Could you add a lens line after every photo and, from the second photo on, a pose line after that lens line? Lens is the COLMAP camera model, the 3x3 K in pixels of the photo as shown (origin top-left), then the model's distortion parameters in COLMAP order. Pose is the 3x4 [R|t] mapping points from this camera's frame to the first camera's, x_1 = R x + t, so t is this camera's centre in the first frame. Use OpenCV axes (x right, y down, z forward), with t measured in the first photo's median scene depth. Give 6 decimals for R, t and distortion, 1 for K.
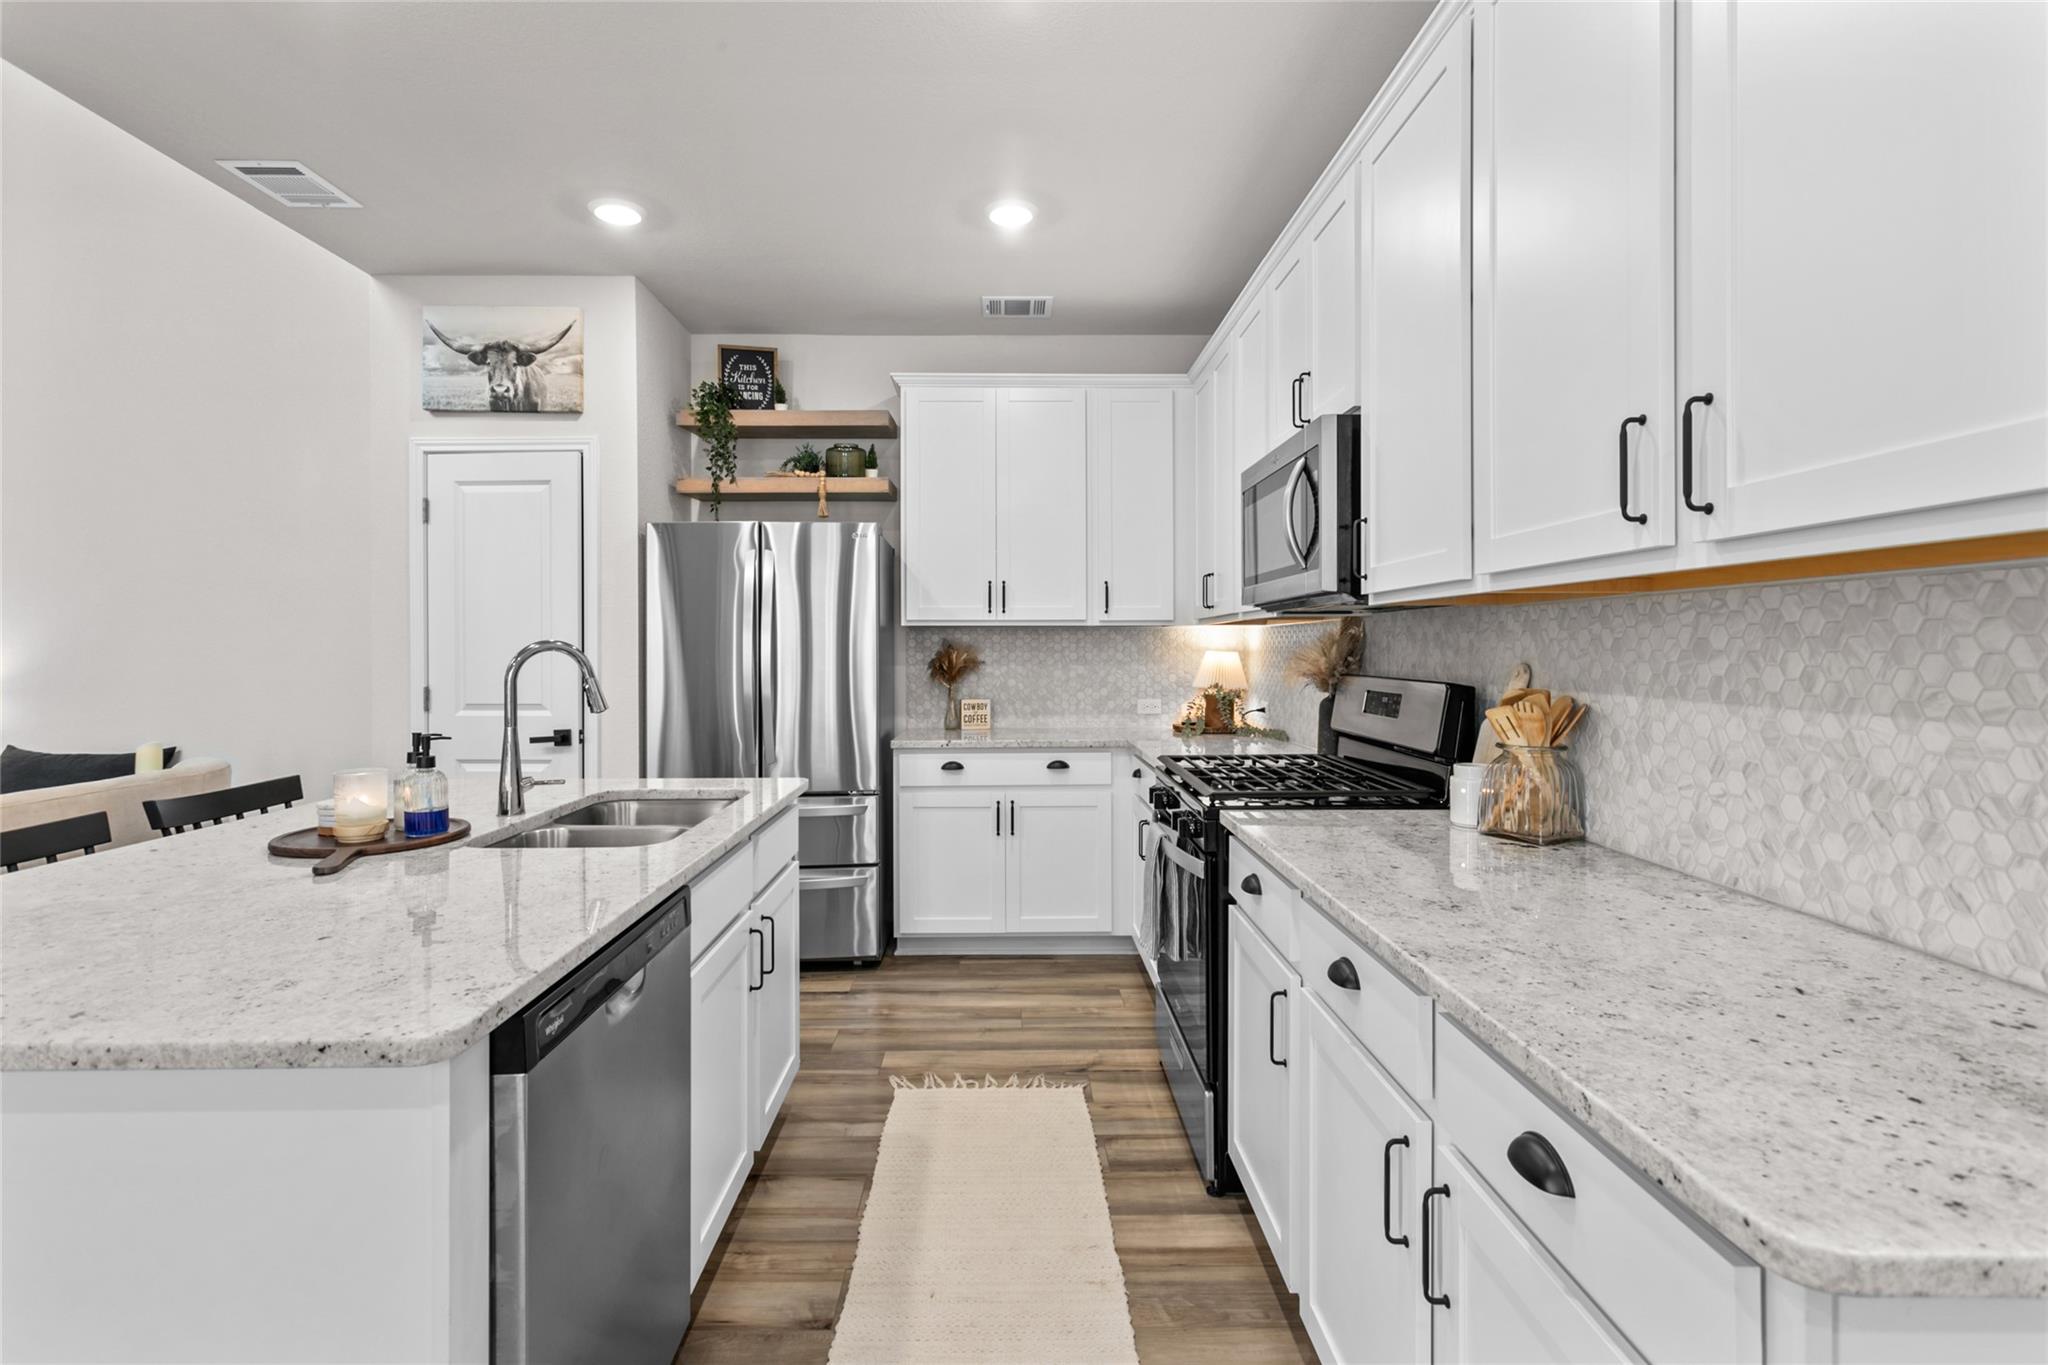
lens RADIAL K [[975.0, 0, 1016.6], [0, 975.0, 646.6], [0, 0, 1]] dist [-0.001375, 0.004497]
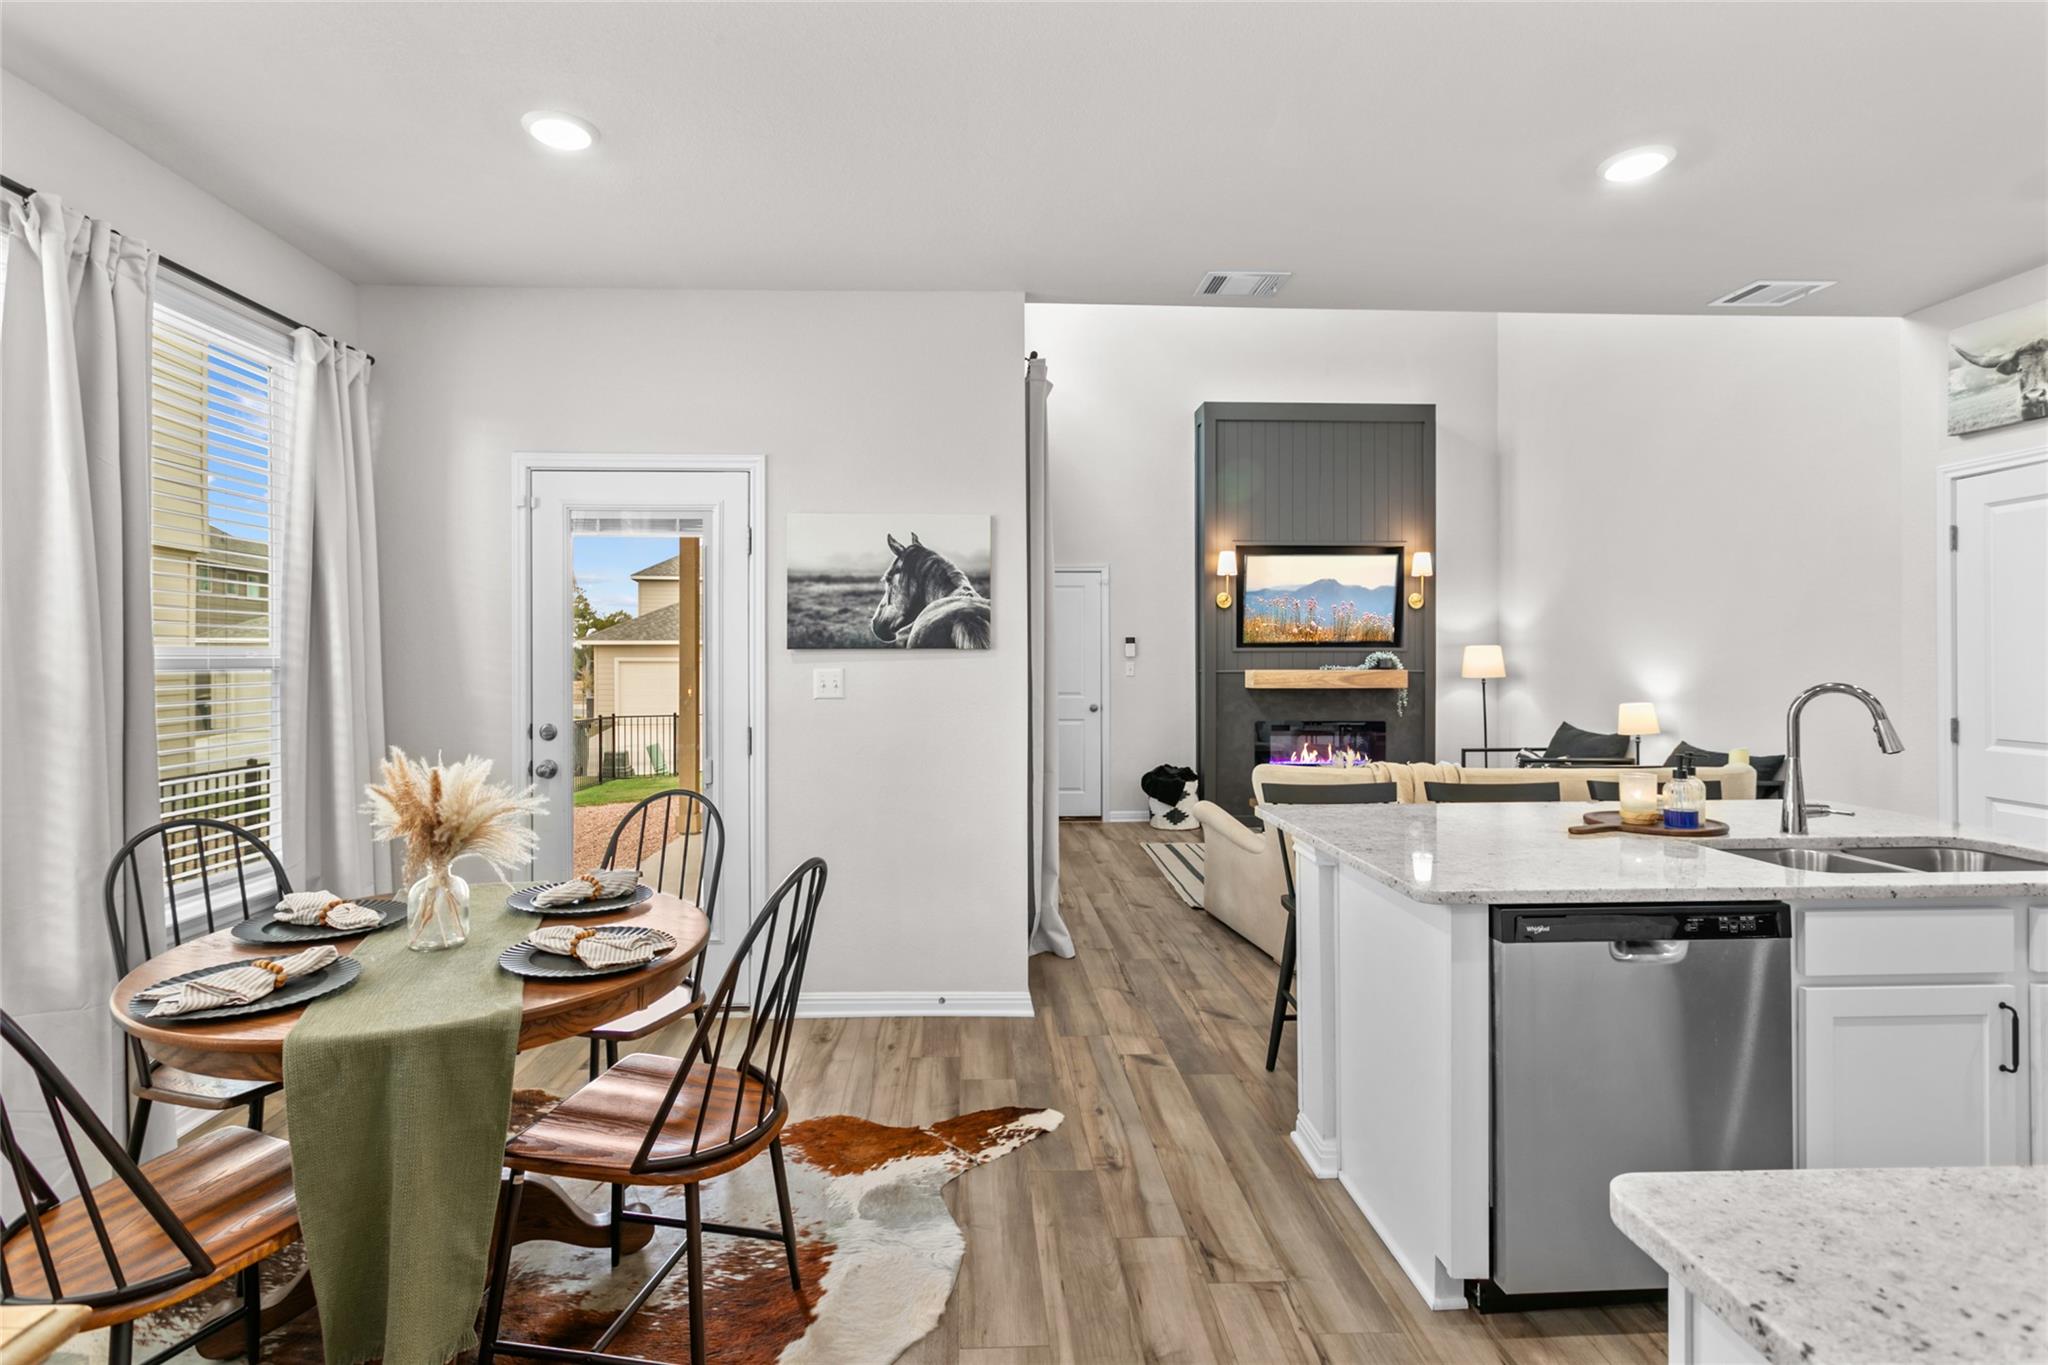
lens RADIAL K [[978.3, 0, 1000.9], [0, 978.3, 656.4], [0, 0, 1]] dist [0.003632, 0.001006]
pose [[0.028145, 0.001461, -0.999603, 0.356988], [0.001143, 0.999998, 0.001493, -0.023334], [0.999603, -0.001185, 0.028143, 0.014890]]
